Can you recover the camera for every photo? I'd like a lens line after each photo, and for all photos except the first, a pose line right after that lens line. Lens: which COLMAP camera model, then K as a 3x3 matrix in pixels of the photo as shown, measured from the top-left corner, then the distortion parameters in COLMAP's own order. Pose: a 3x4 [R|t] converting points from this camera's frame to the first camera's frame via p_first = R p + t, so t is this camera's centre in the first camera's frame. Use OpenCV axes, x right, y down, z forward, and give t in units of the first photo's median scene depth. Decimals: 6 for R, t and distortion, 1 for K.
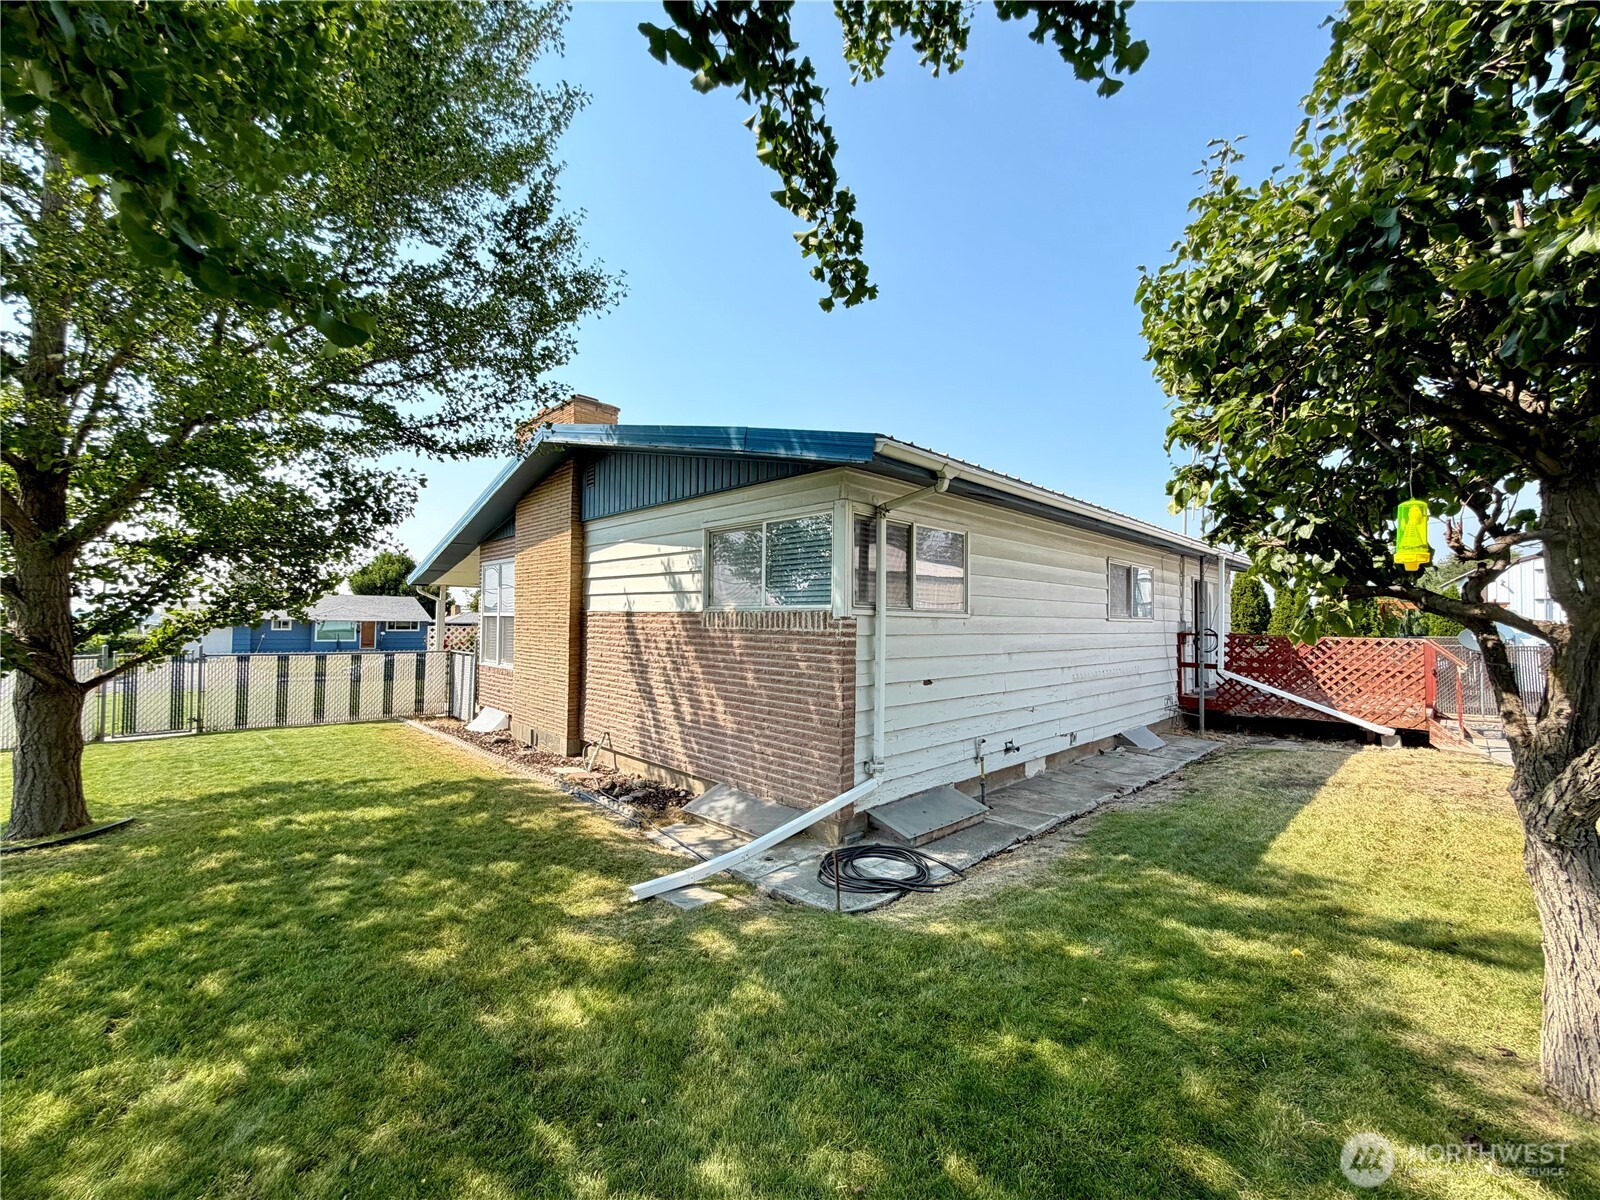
lens RADIAL K [[643.6, 0, 802.8], [0, 643.6, 602.7], [0, 0, 1]] dist [0.001067, -0.000100]
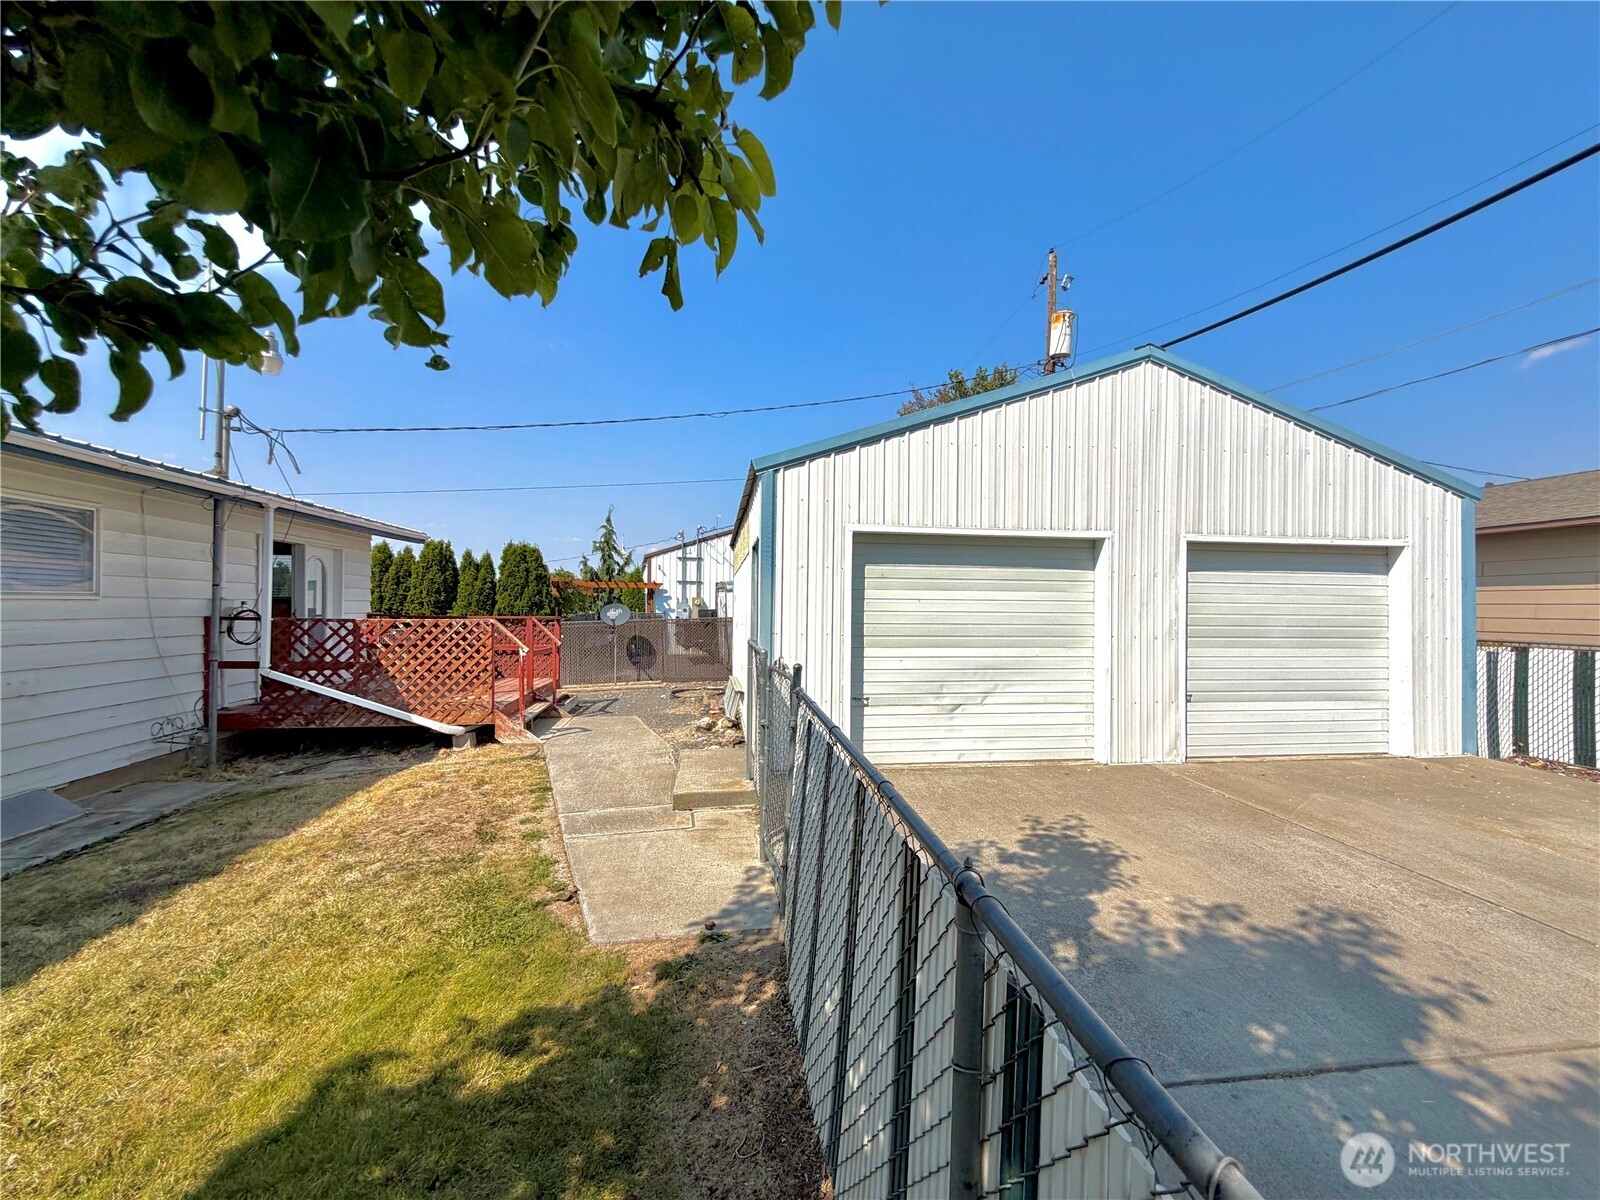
lens RADIAL K [[643.6, 0, 803.8], [0, 643.6, 600.3], [0, 0, 1]] dist [0.001067, -0.000100]
pose [[0.586724, -0.002605, 0.809783, 0.457876], [-0.021091, 0.999606, 0.018497, 0.005424], [-0.809512, -0.027932, 0.586438, 0.139089]]
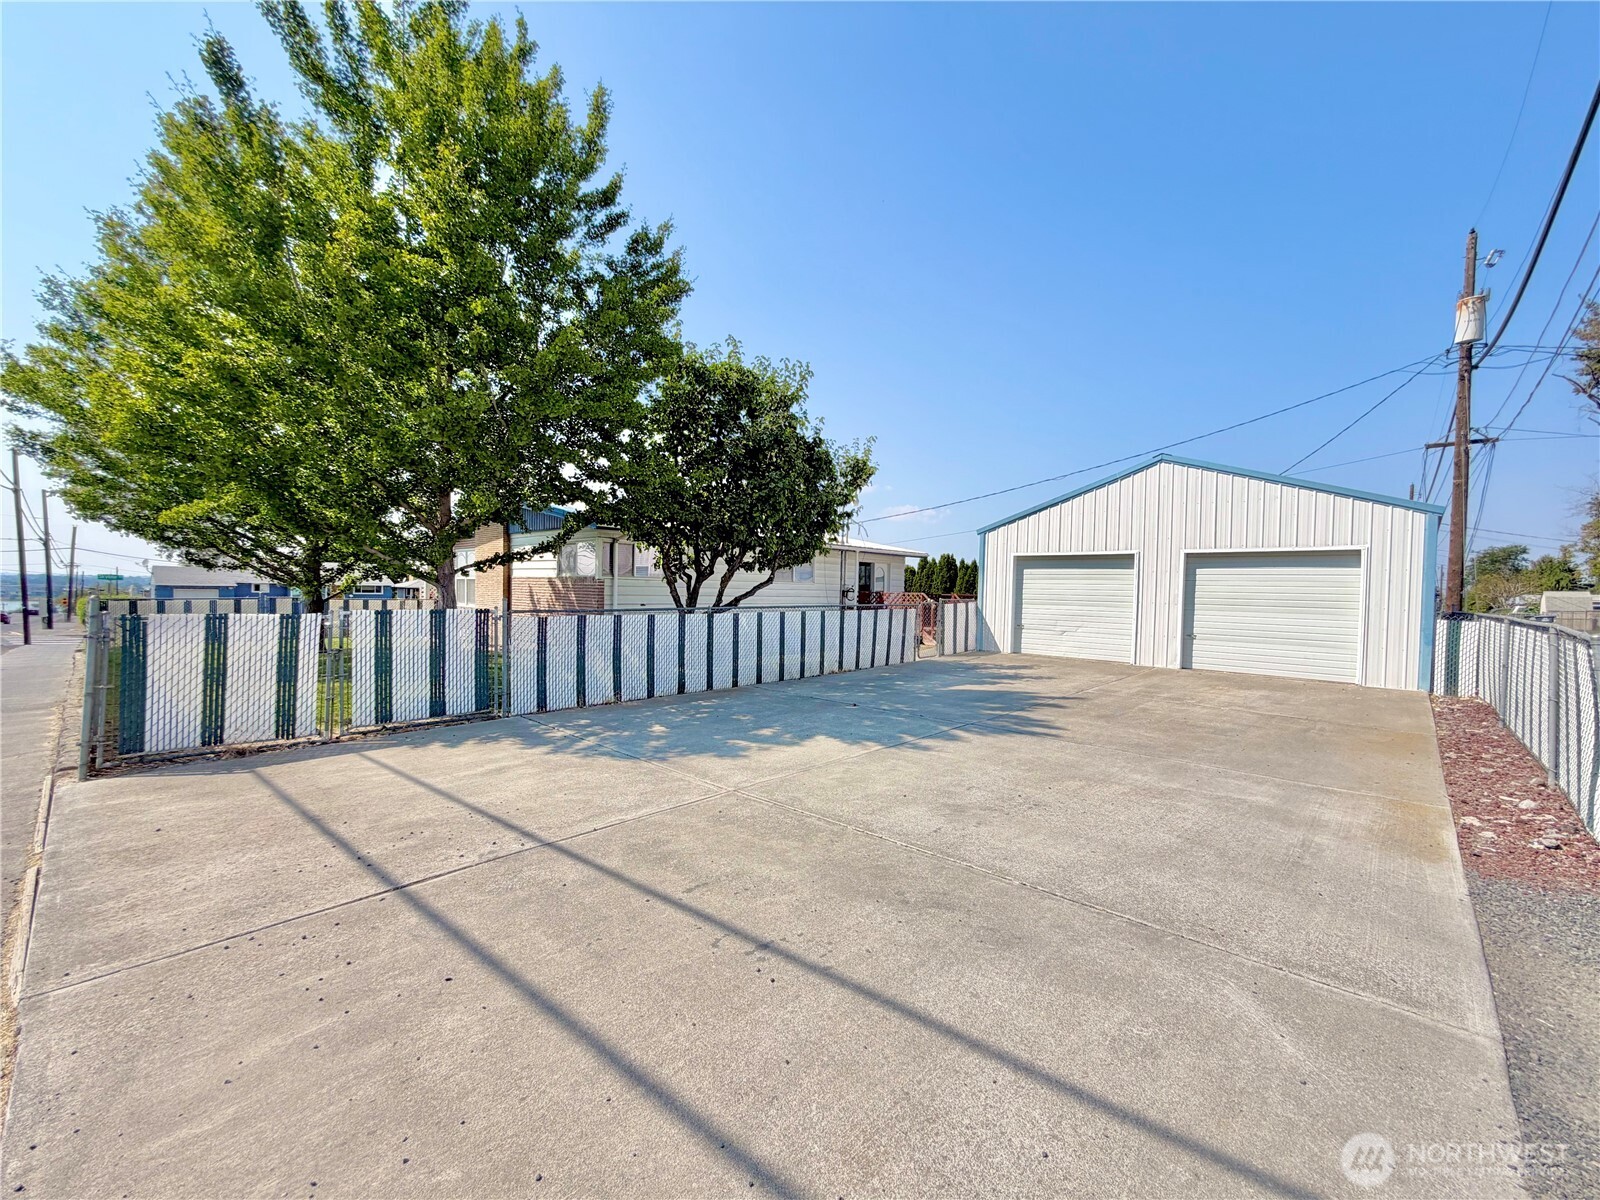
lens RADIAL K [[643.6, 0, 802.5], [0, 643.6, 598.3], [0, 0, 1]] dist [0.001067, -0.000100]
pose [[0.998467, 0.005025, 0.055123, 0.410754], [-0.007331, 0.999103, 0.041710, -0.009150], [-0.054864, -0.042050, 0.997608, -0.947780]]
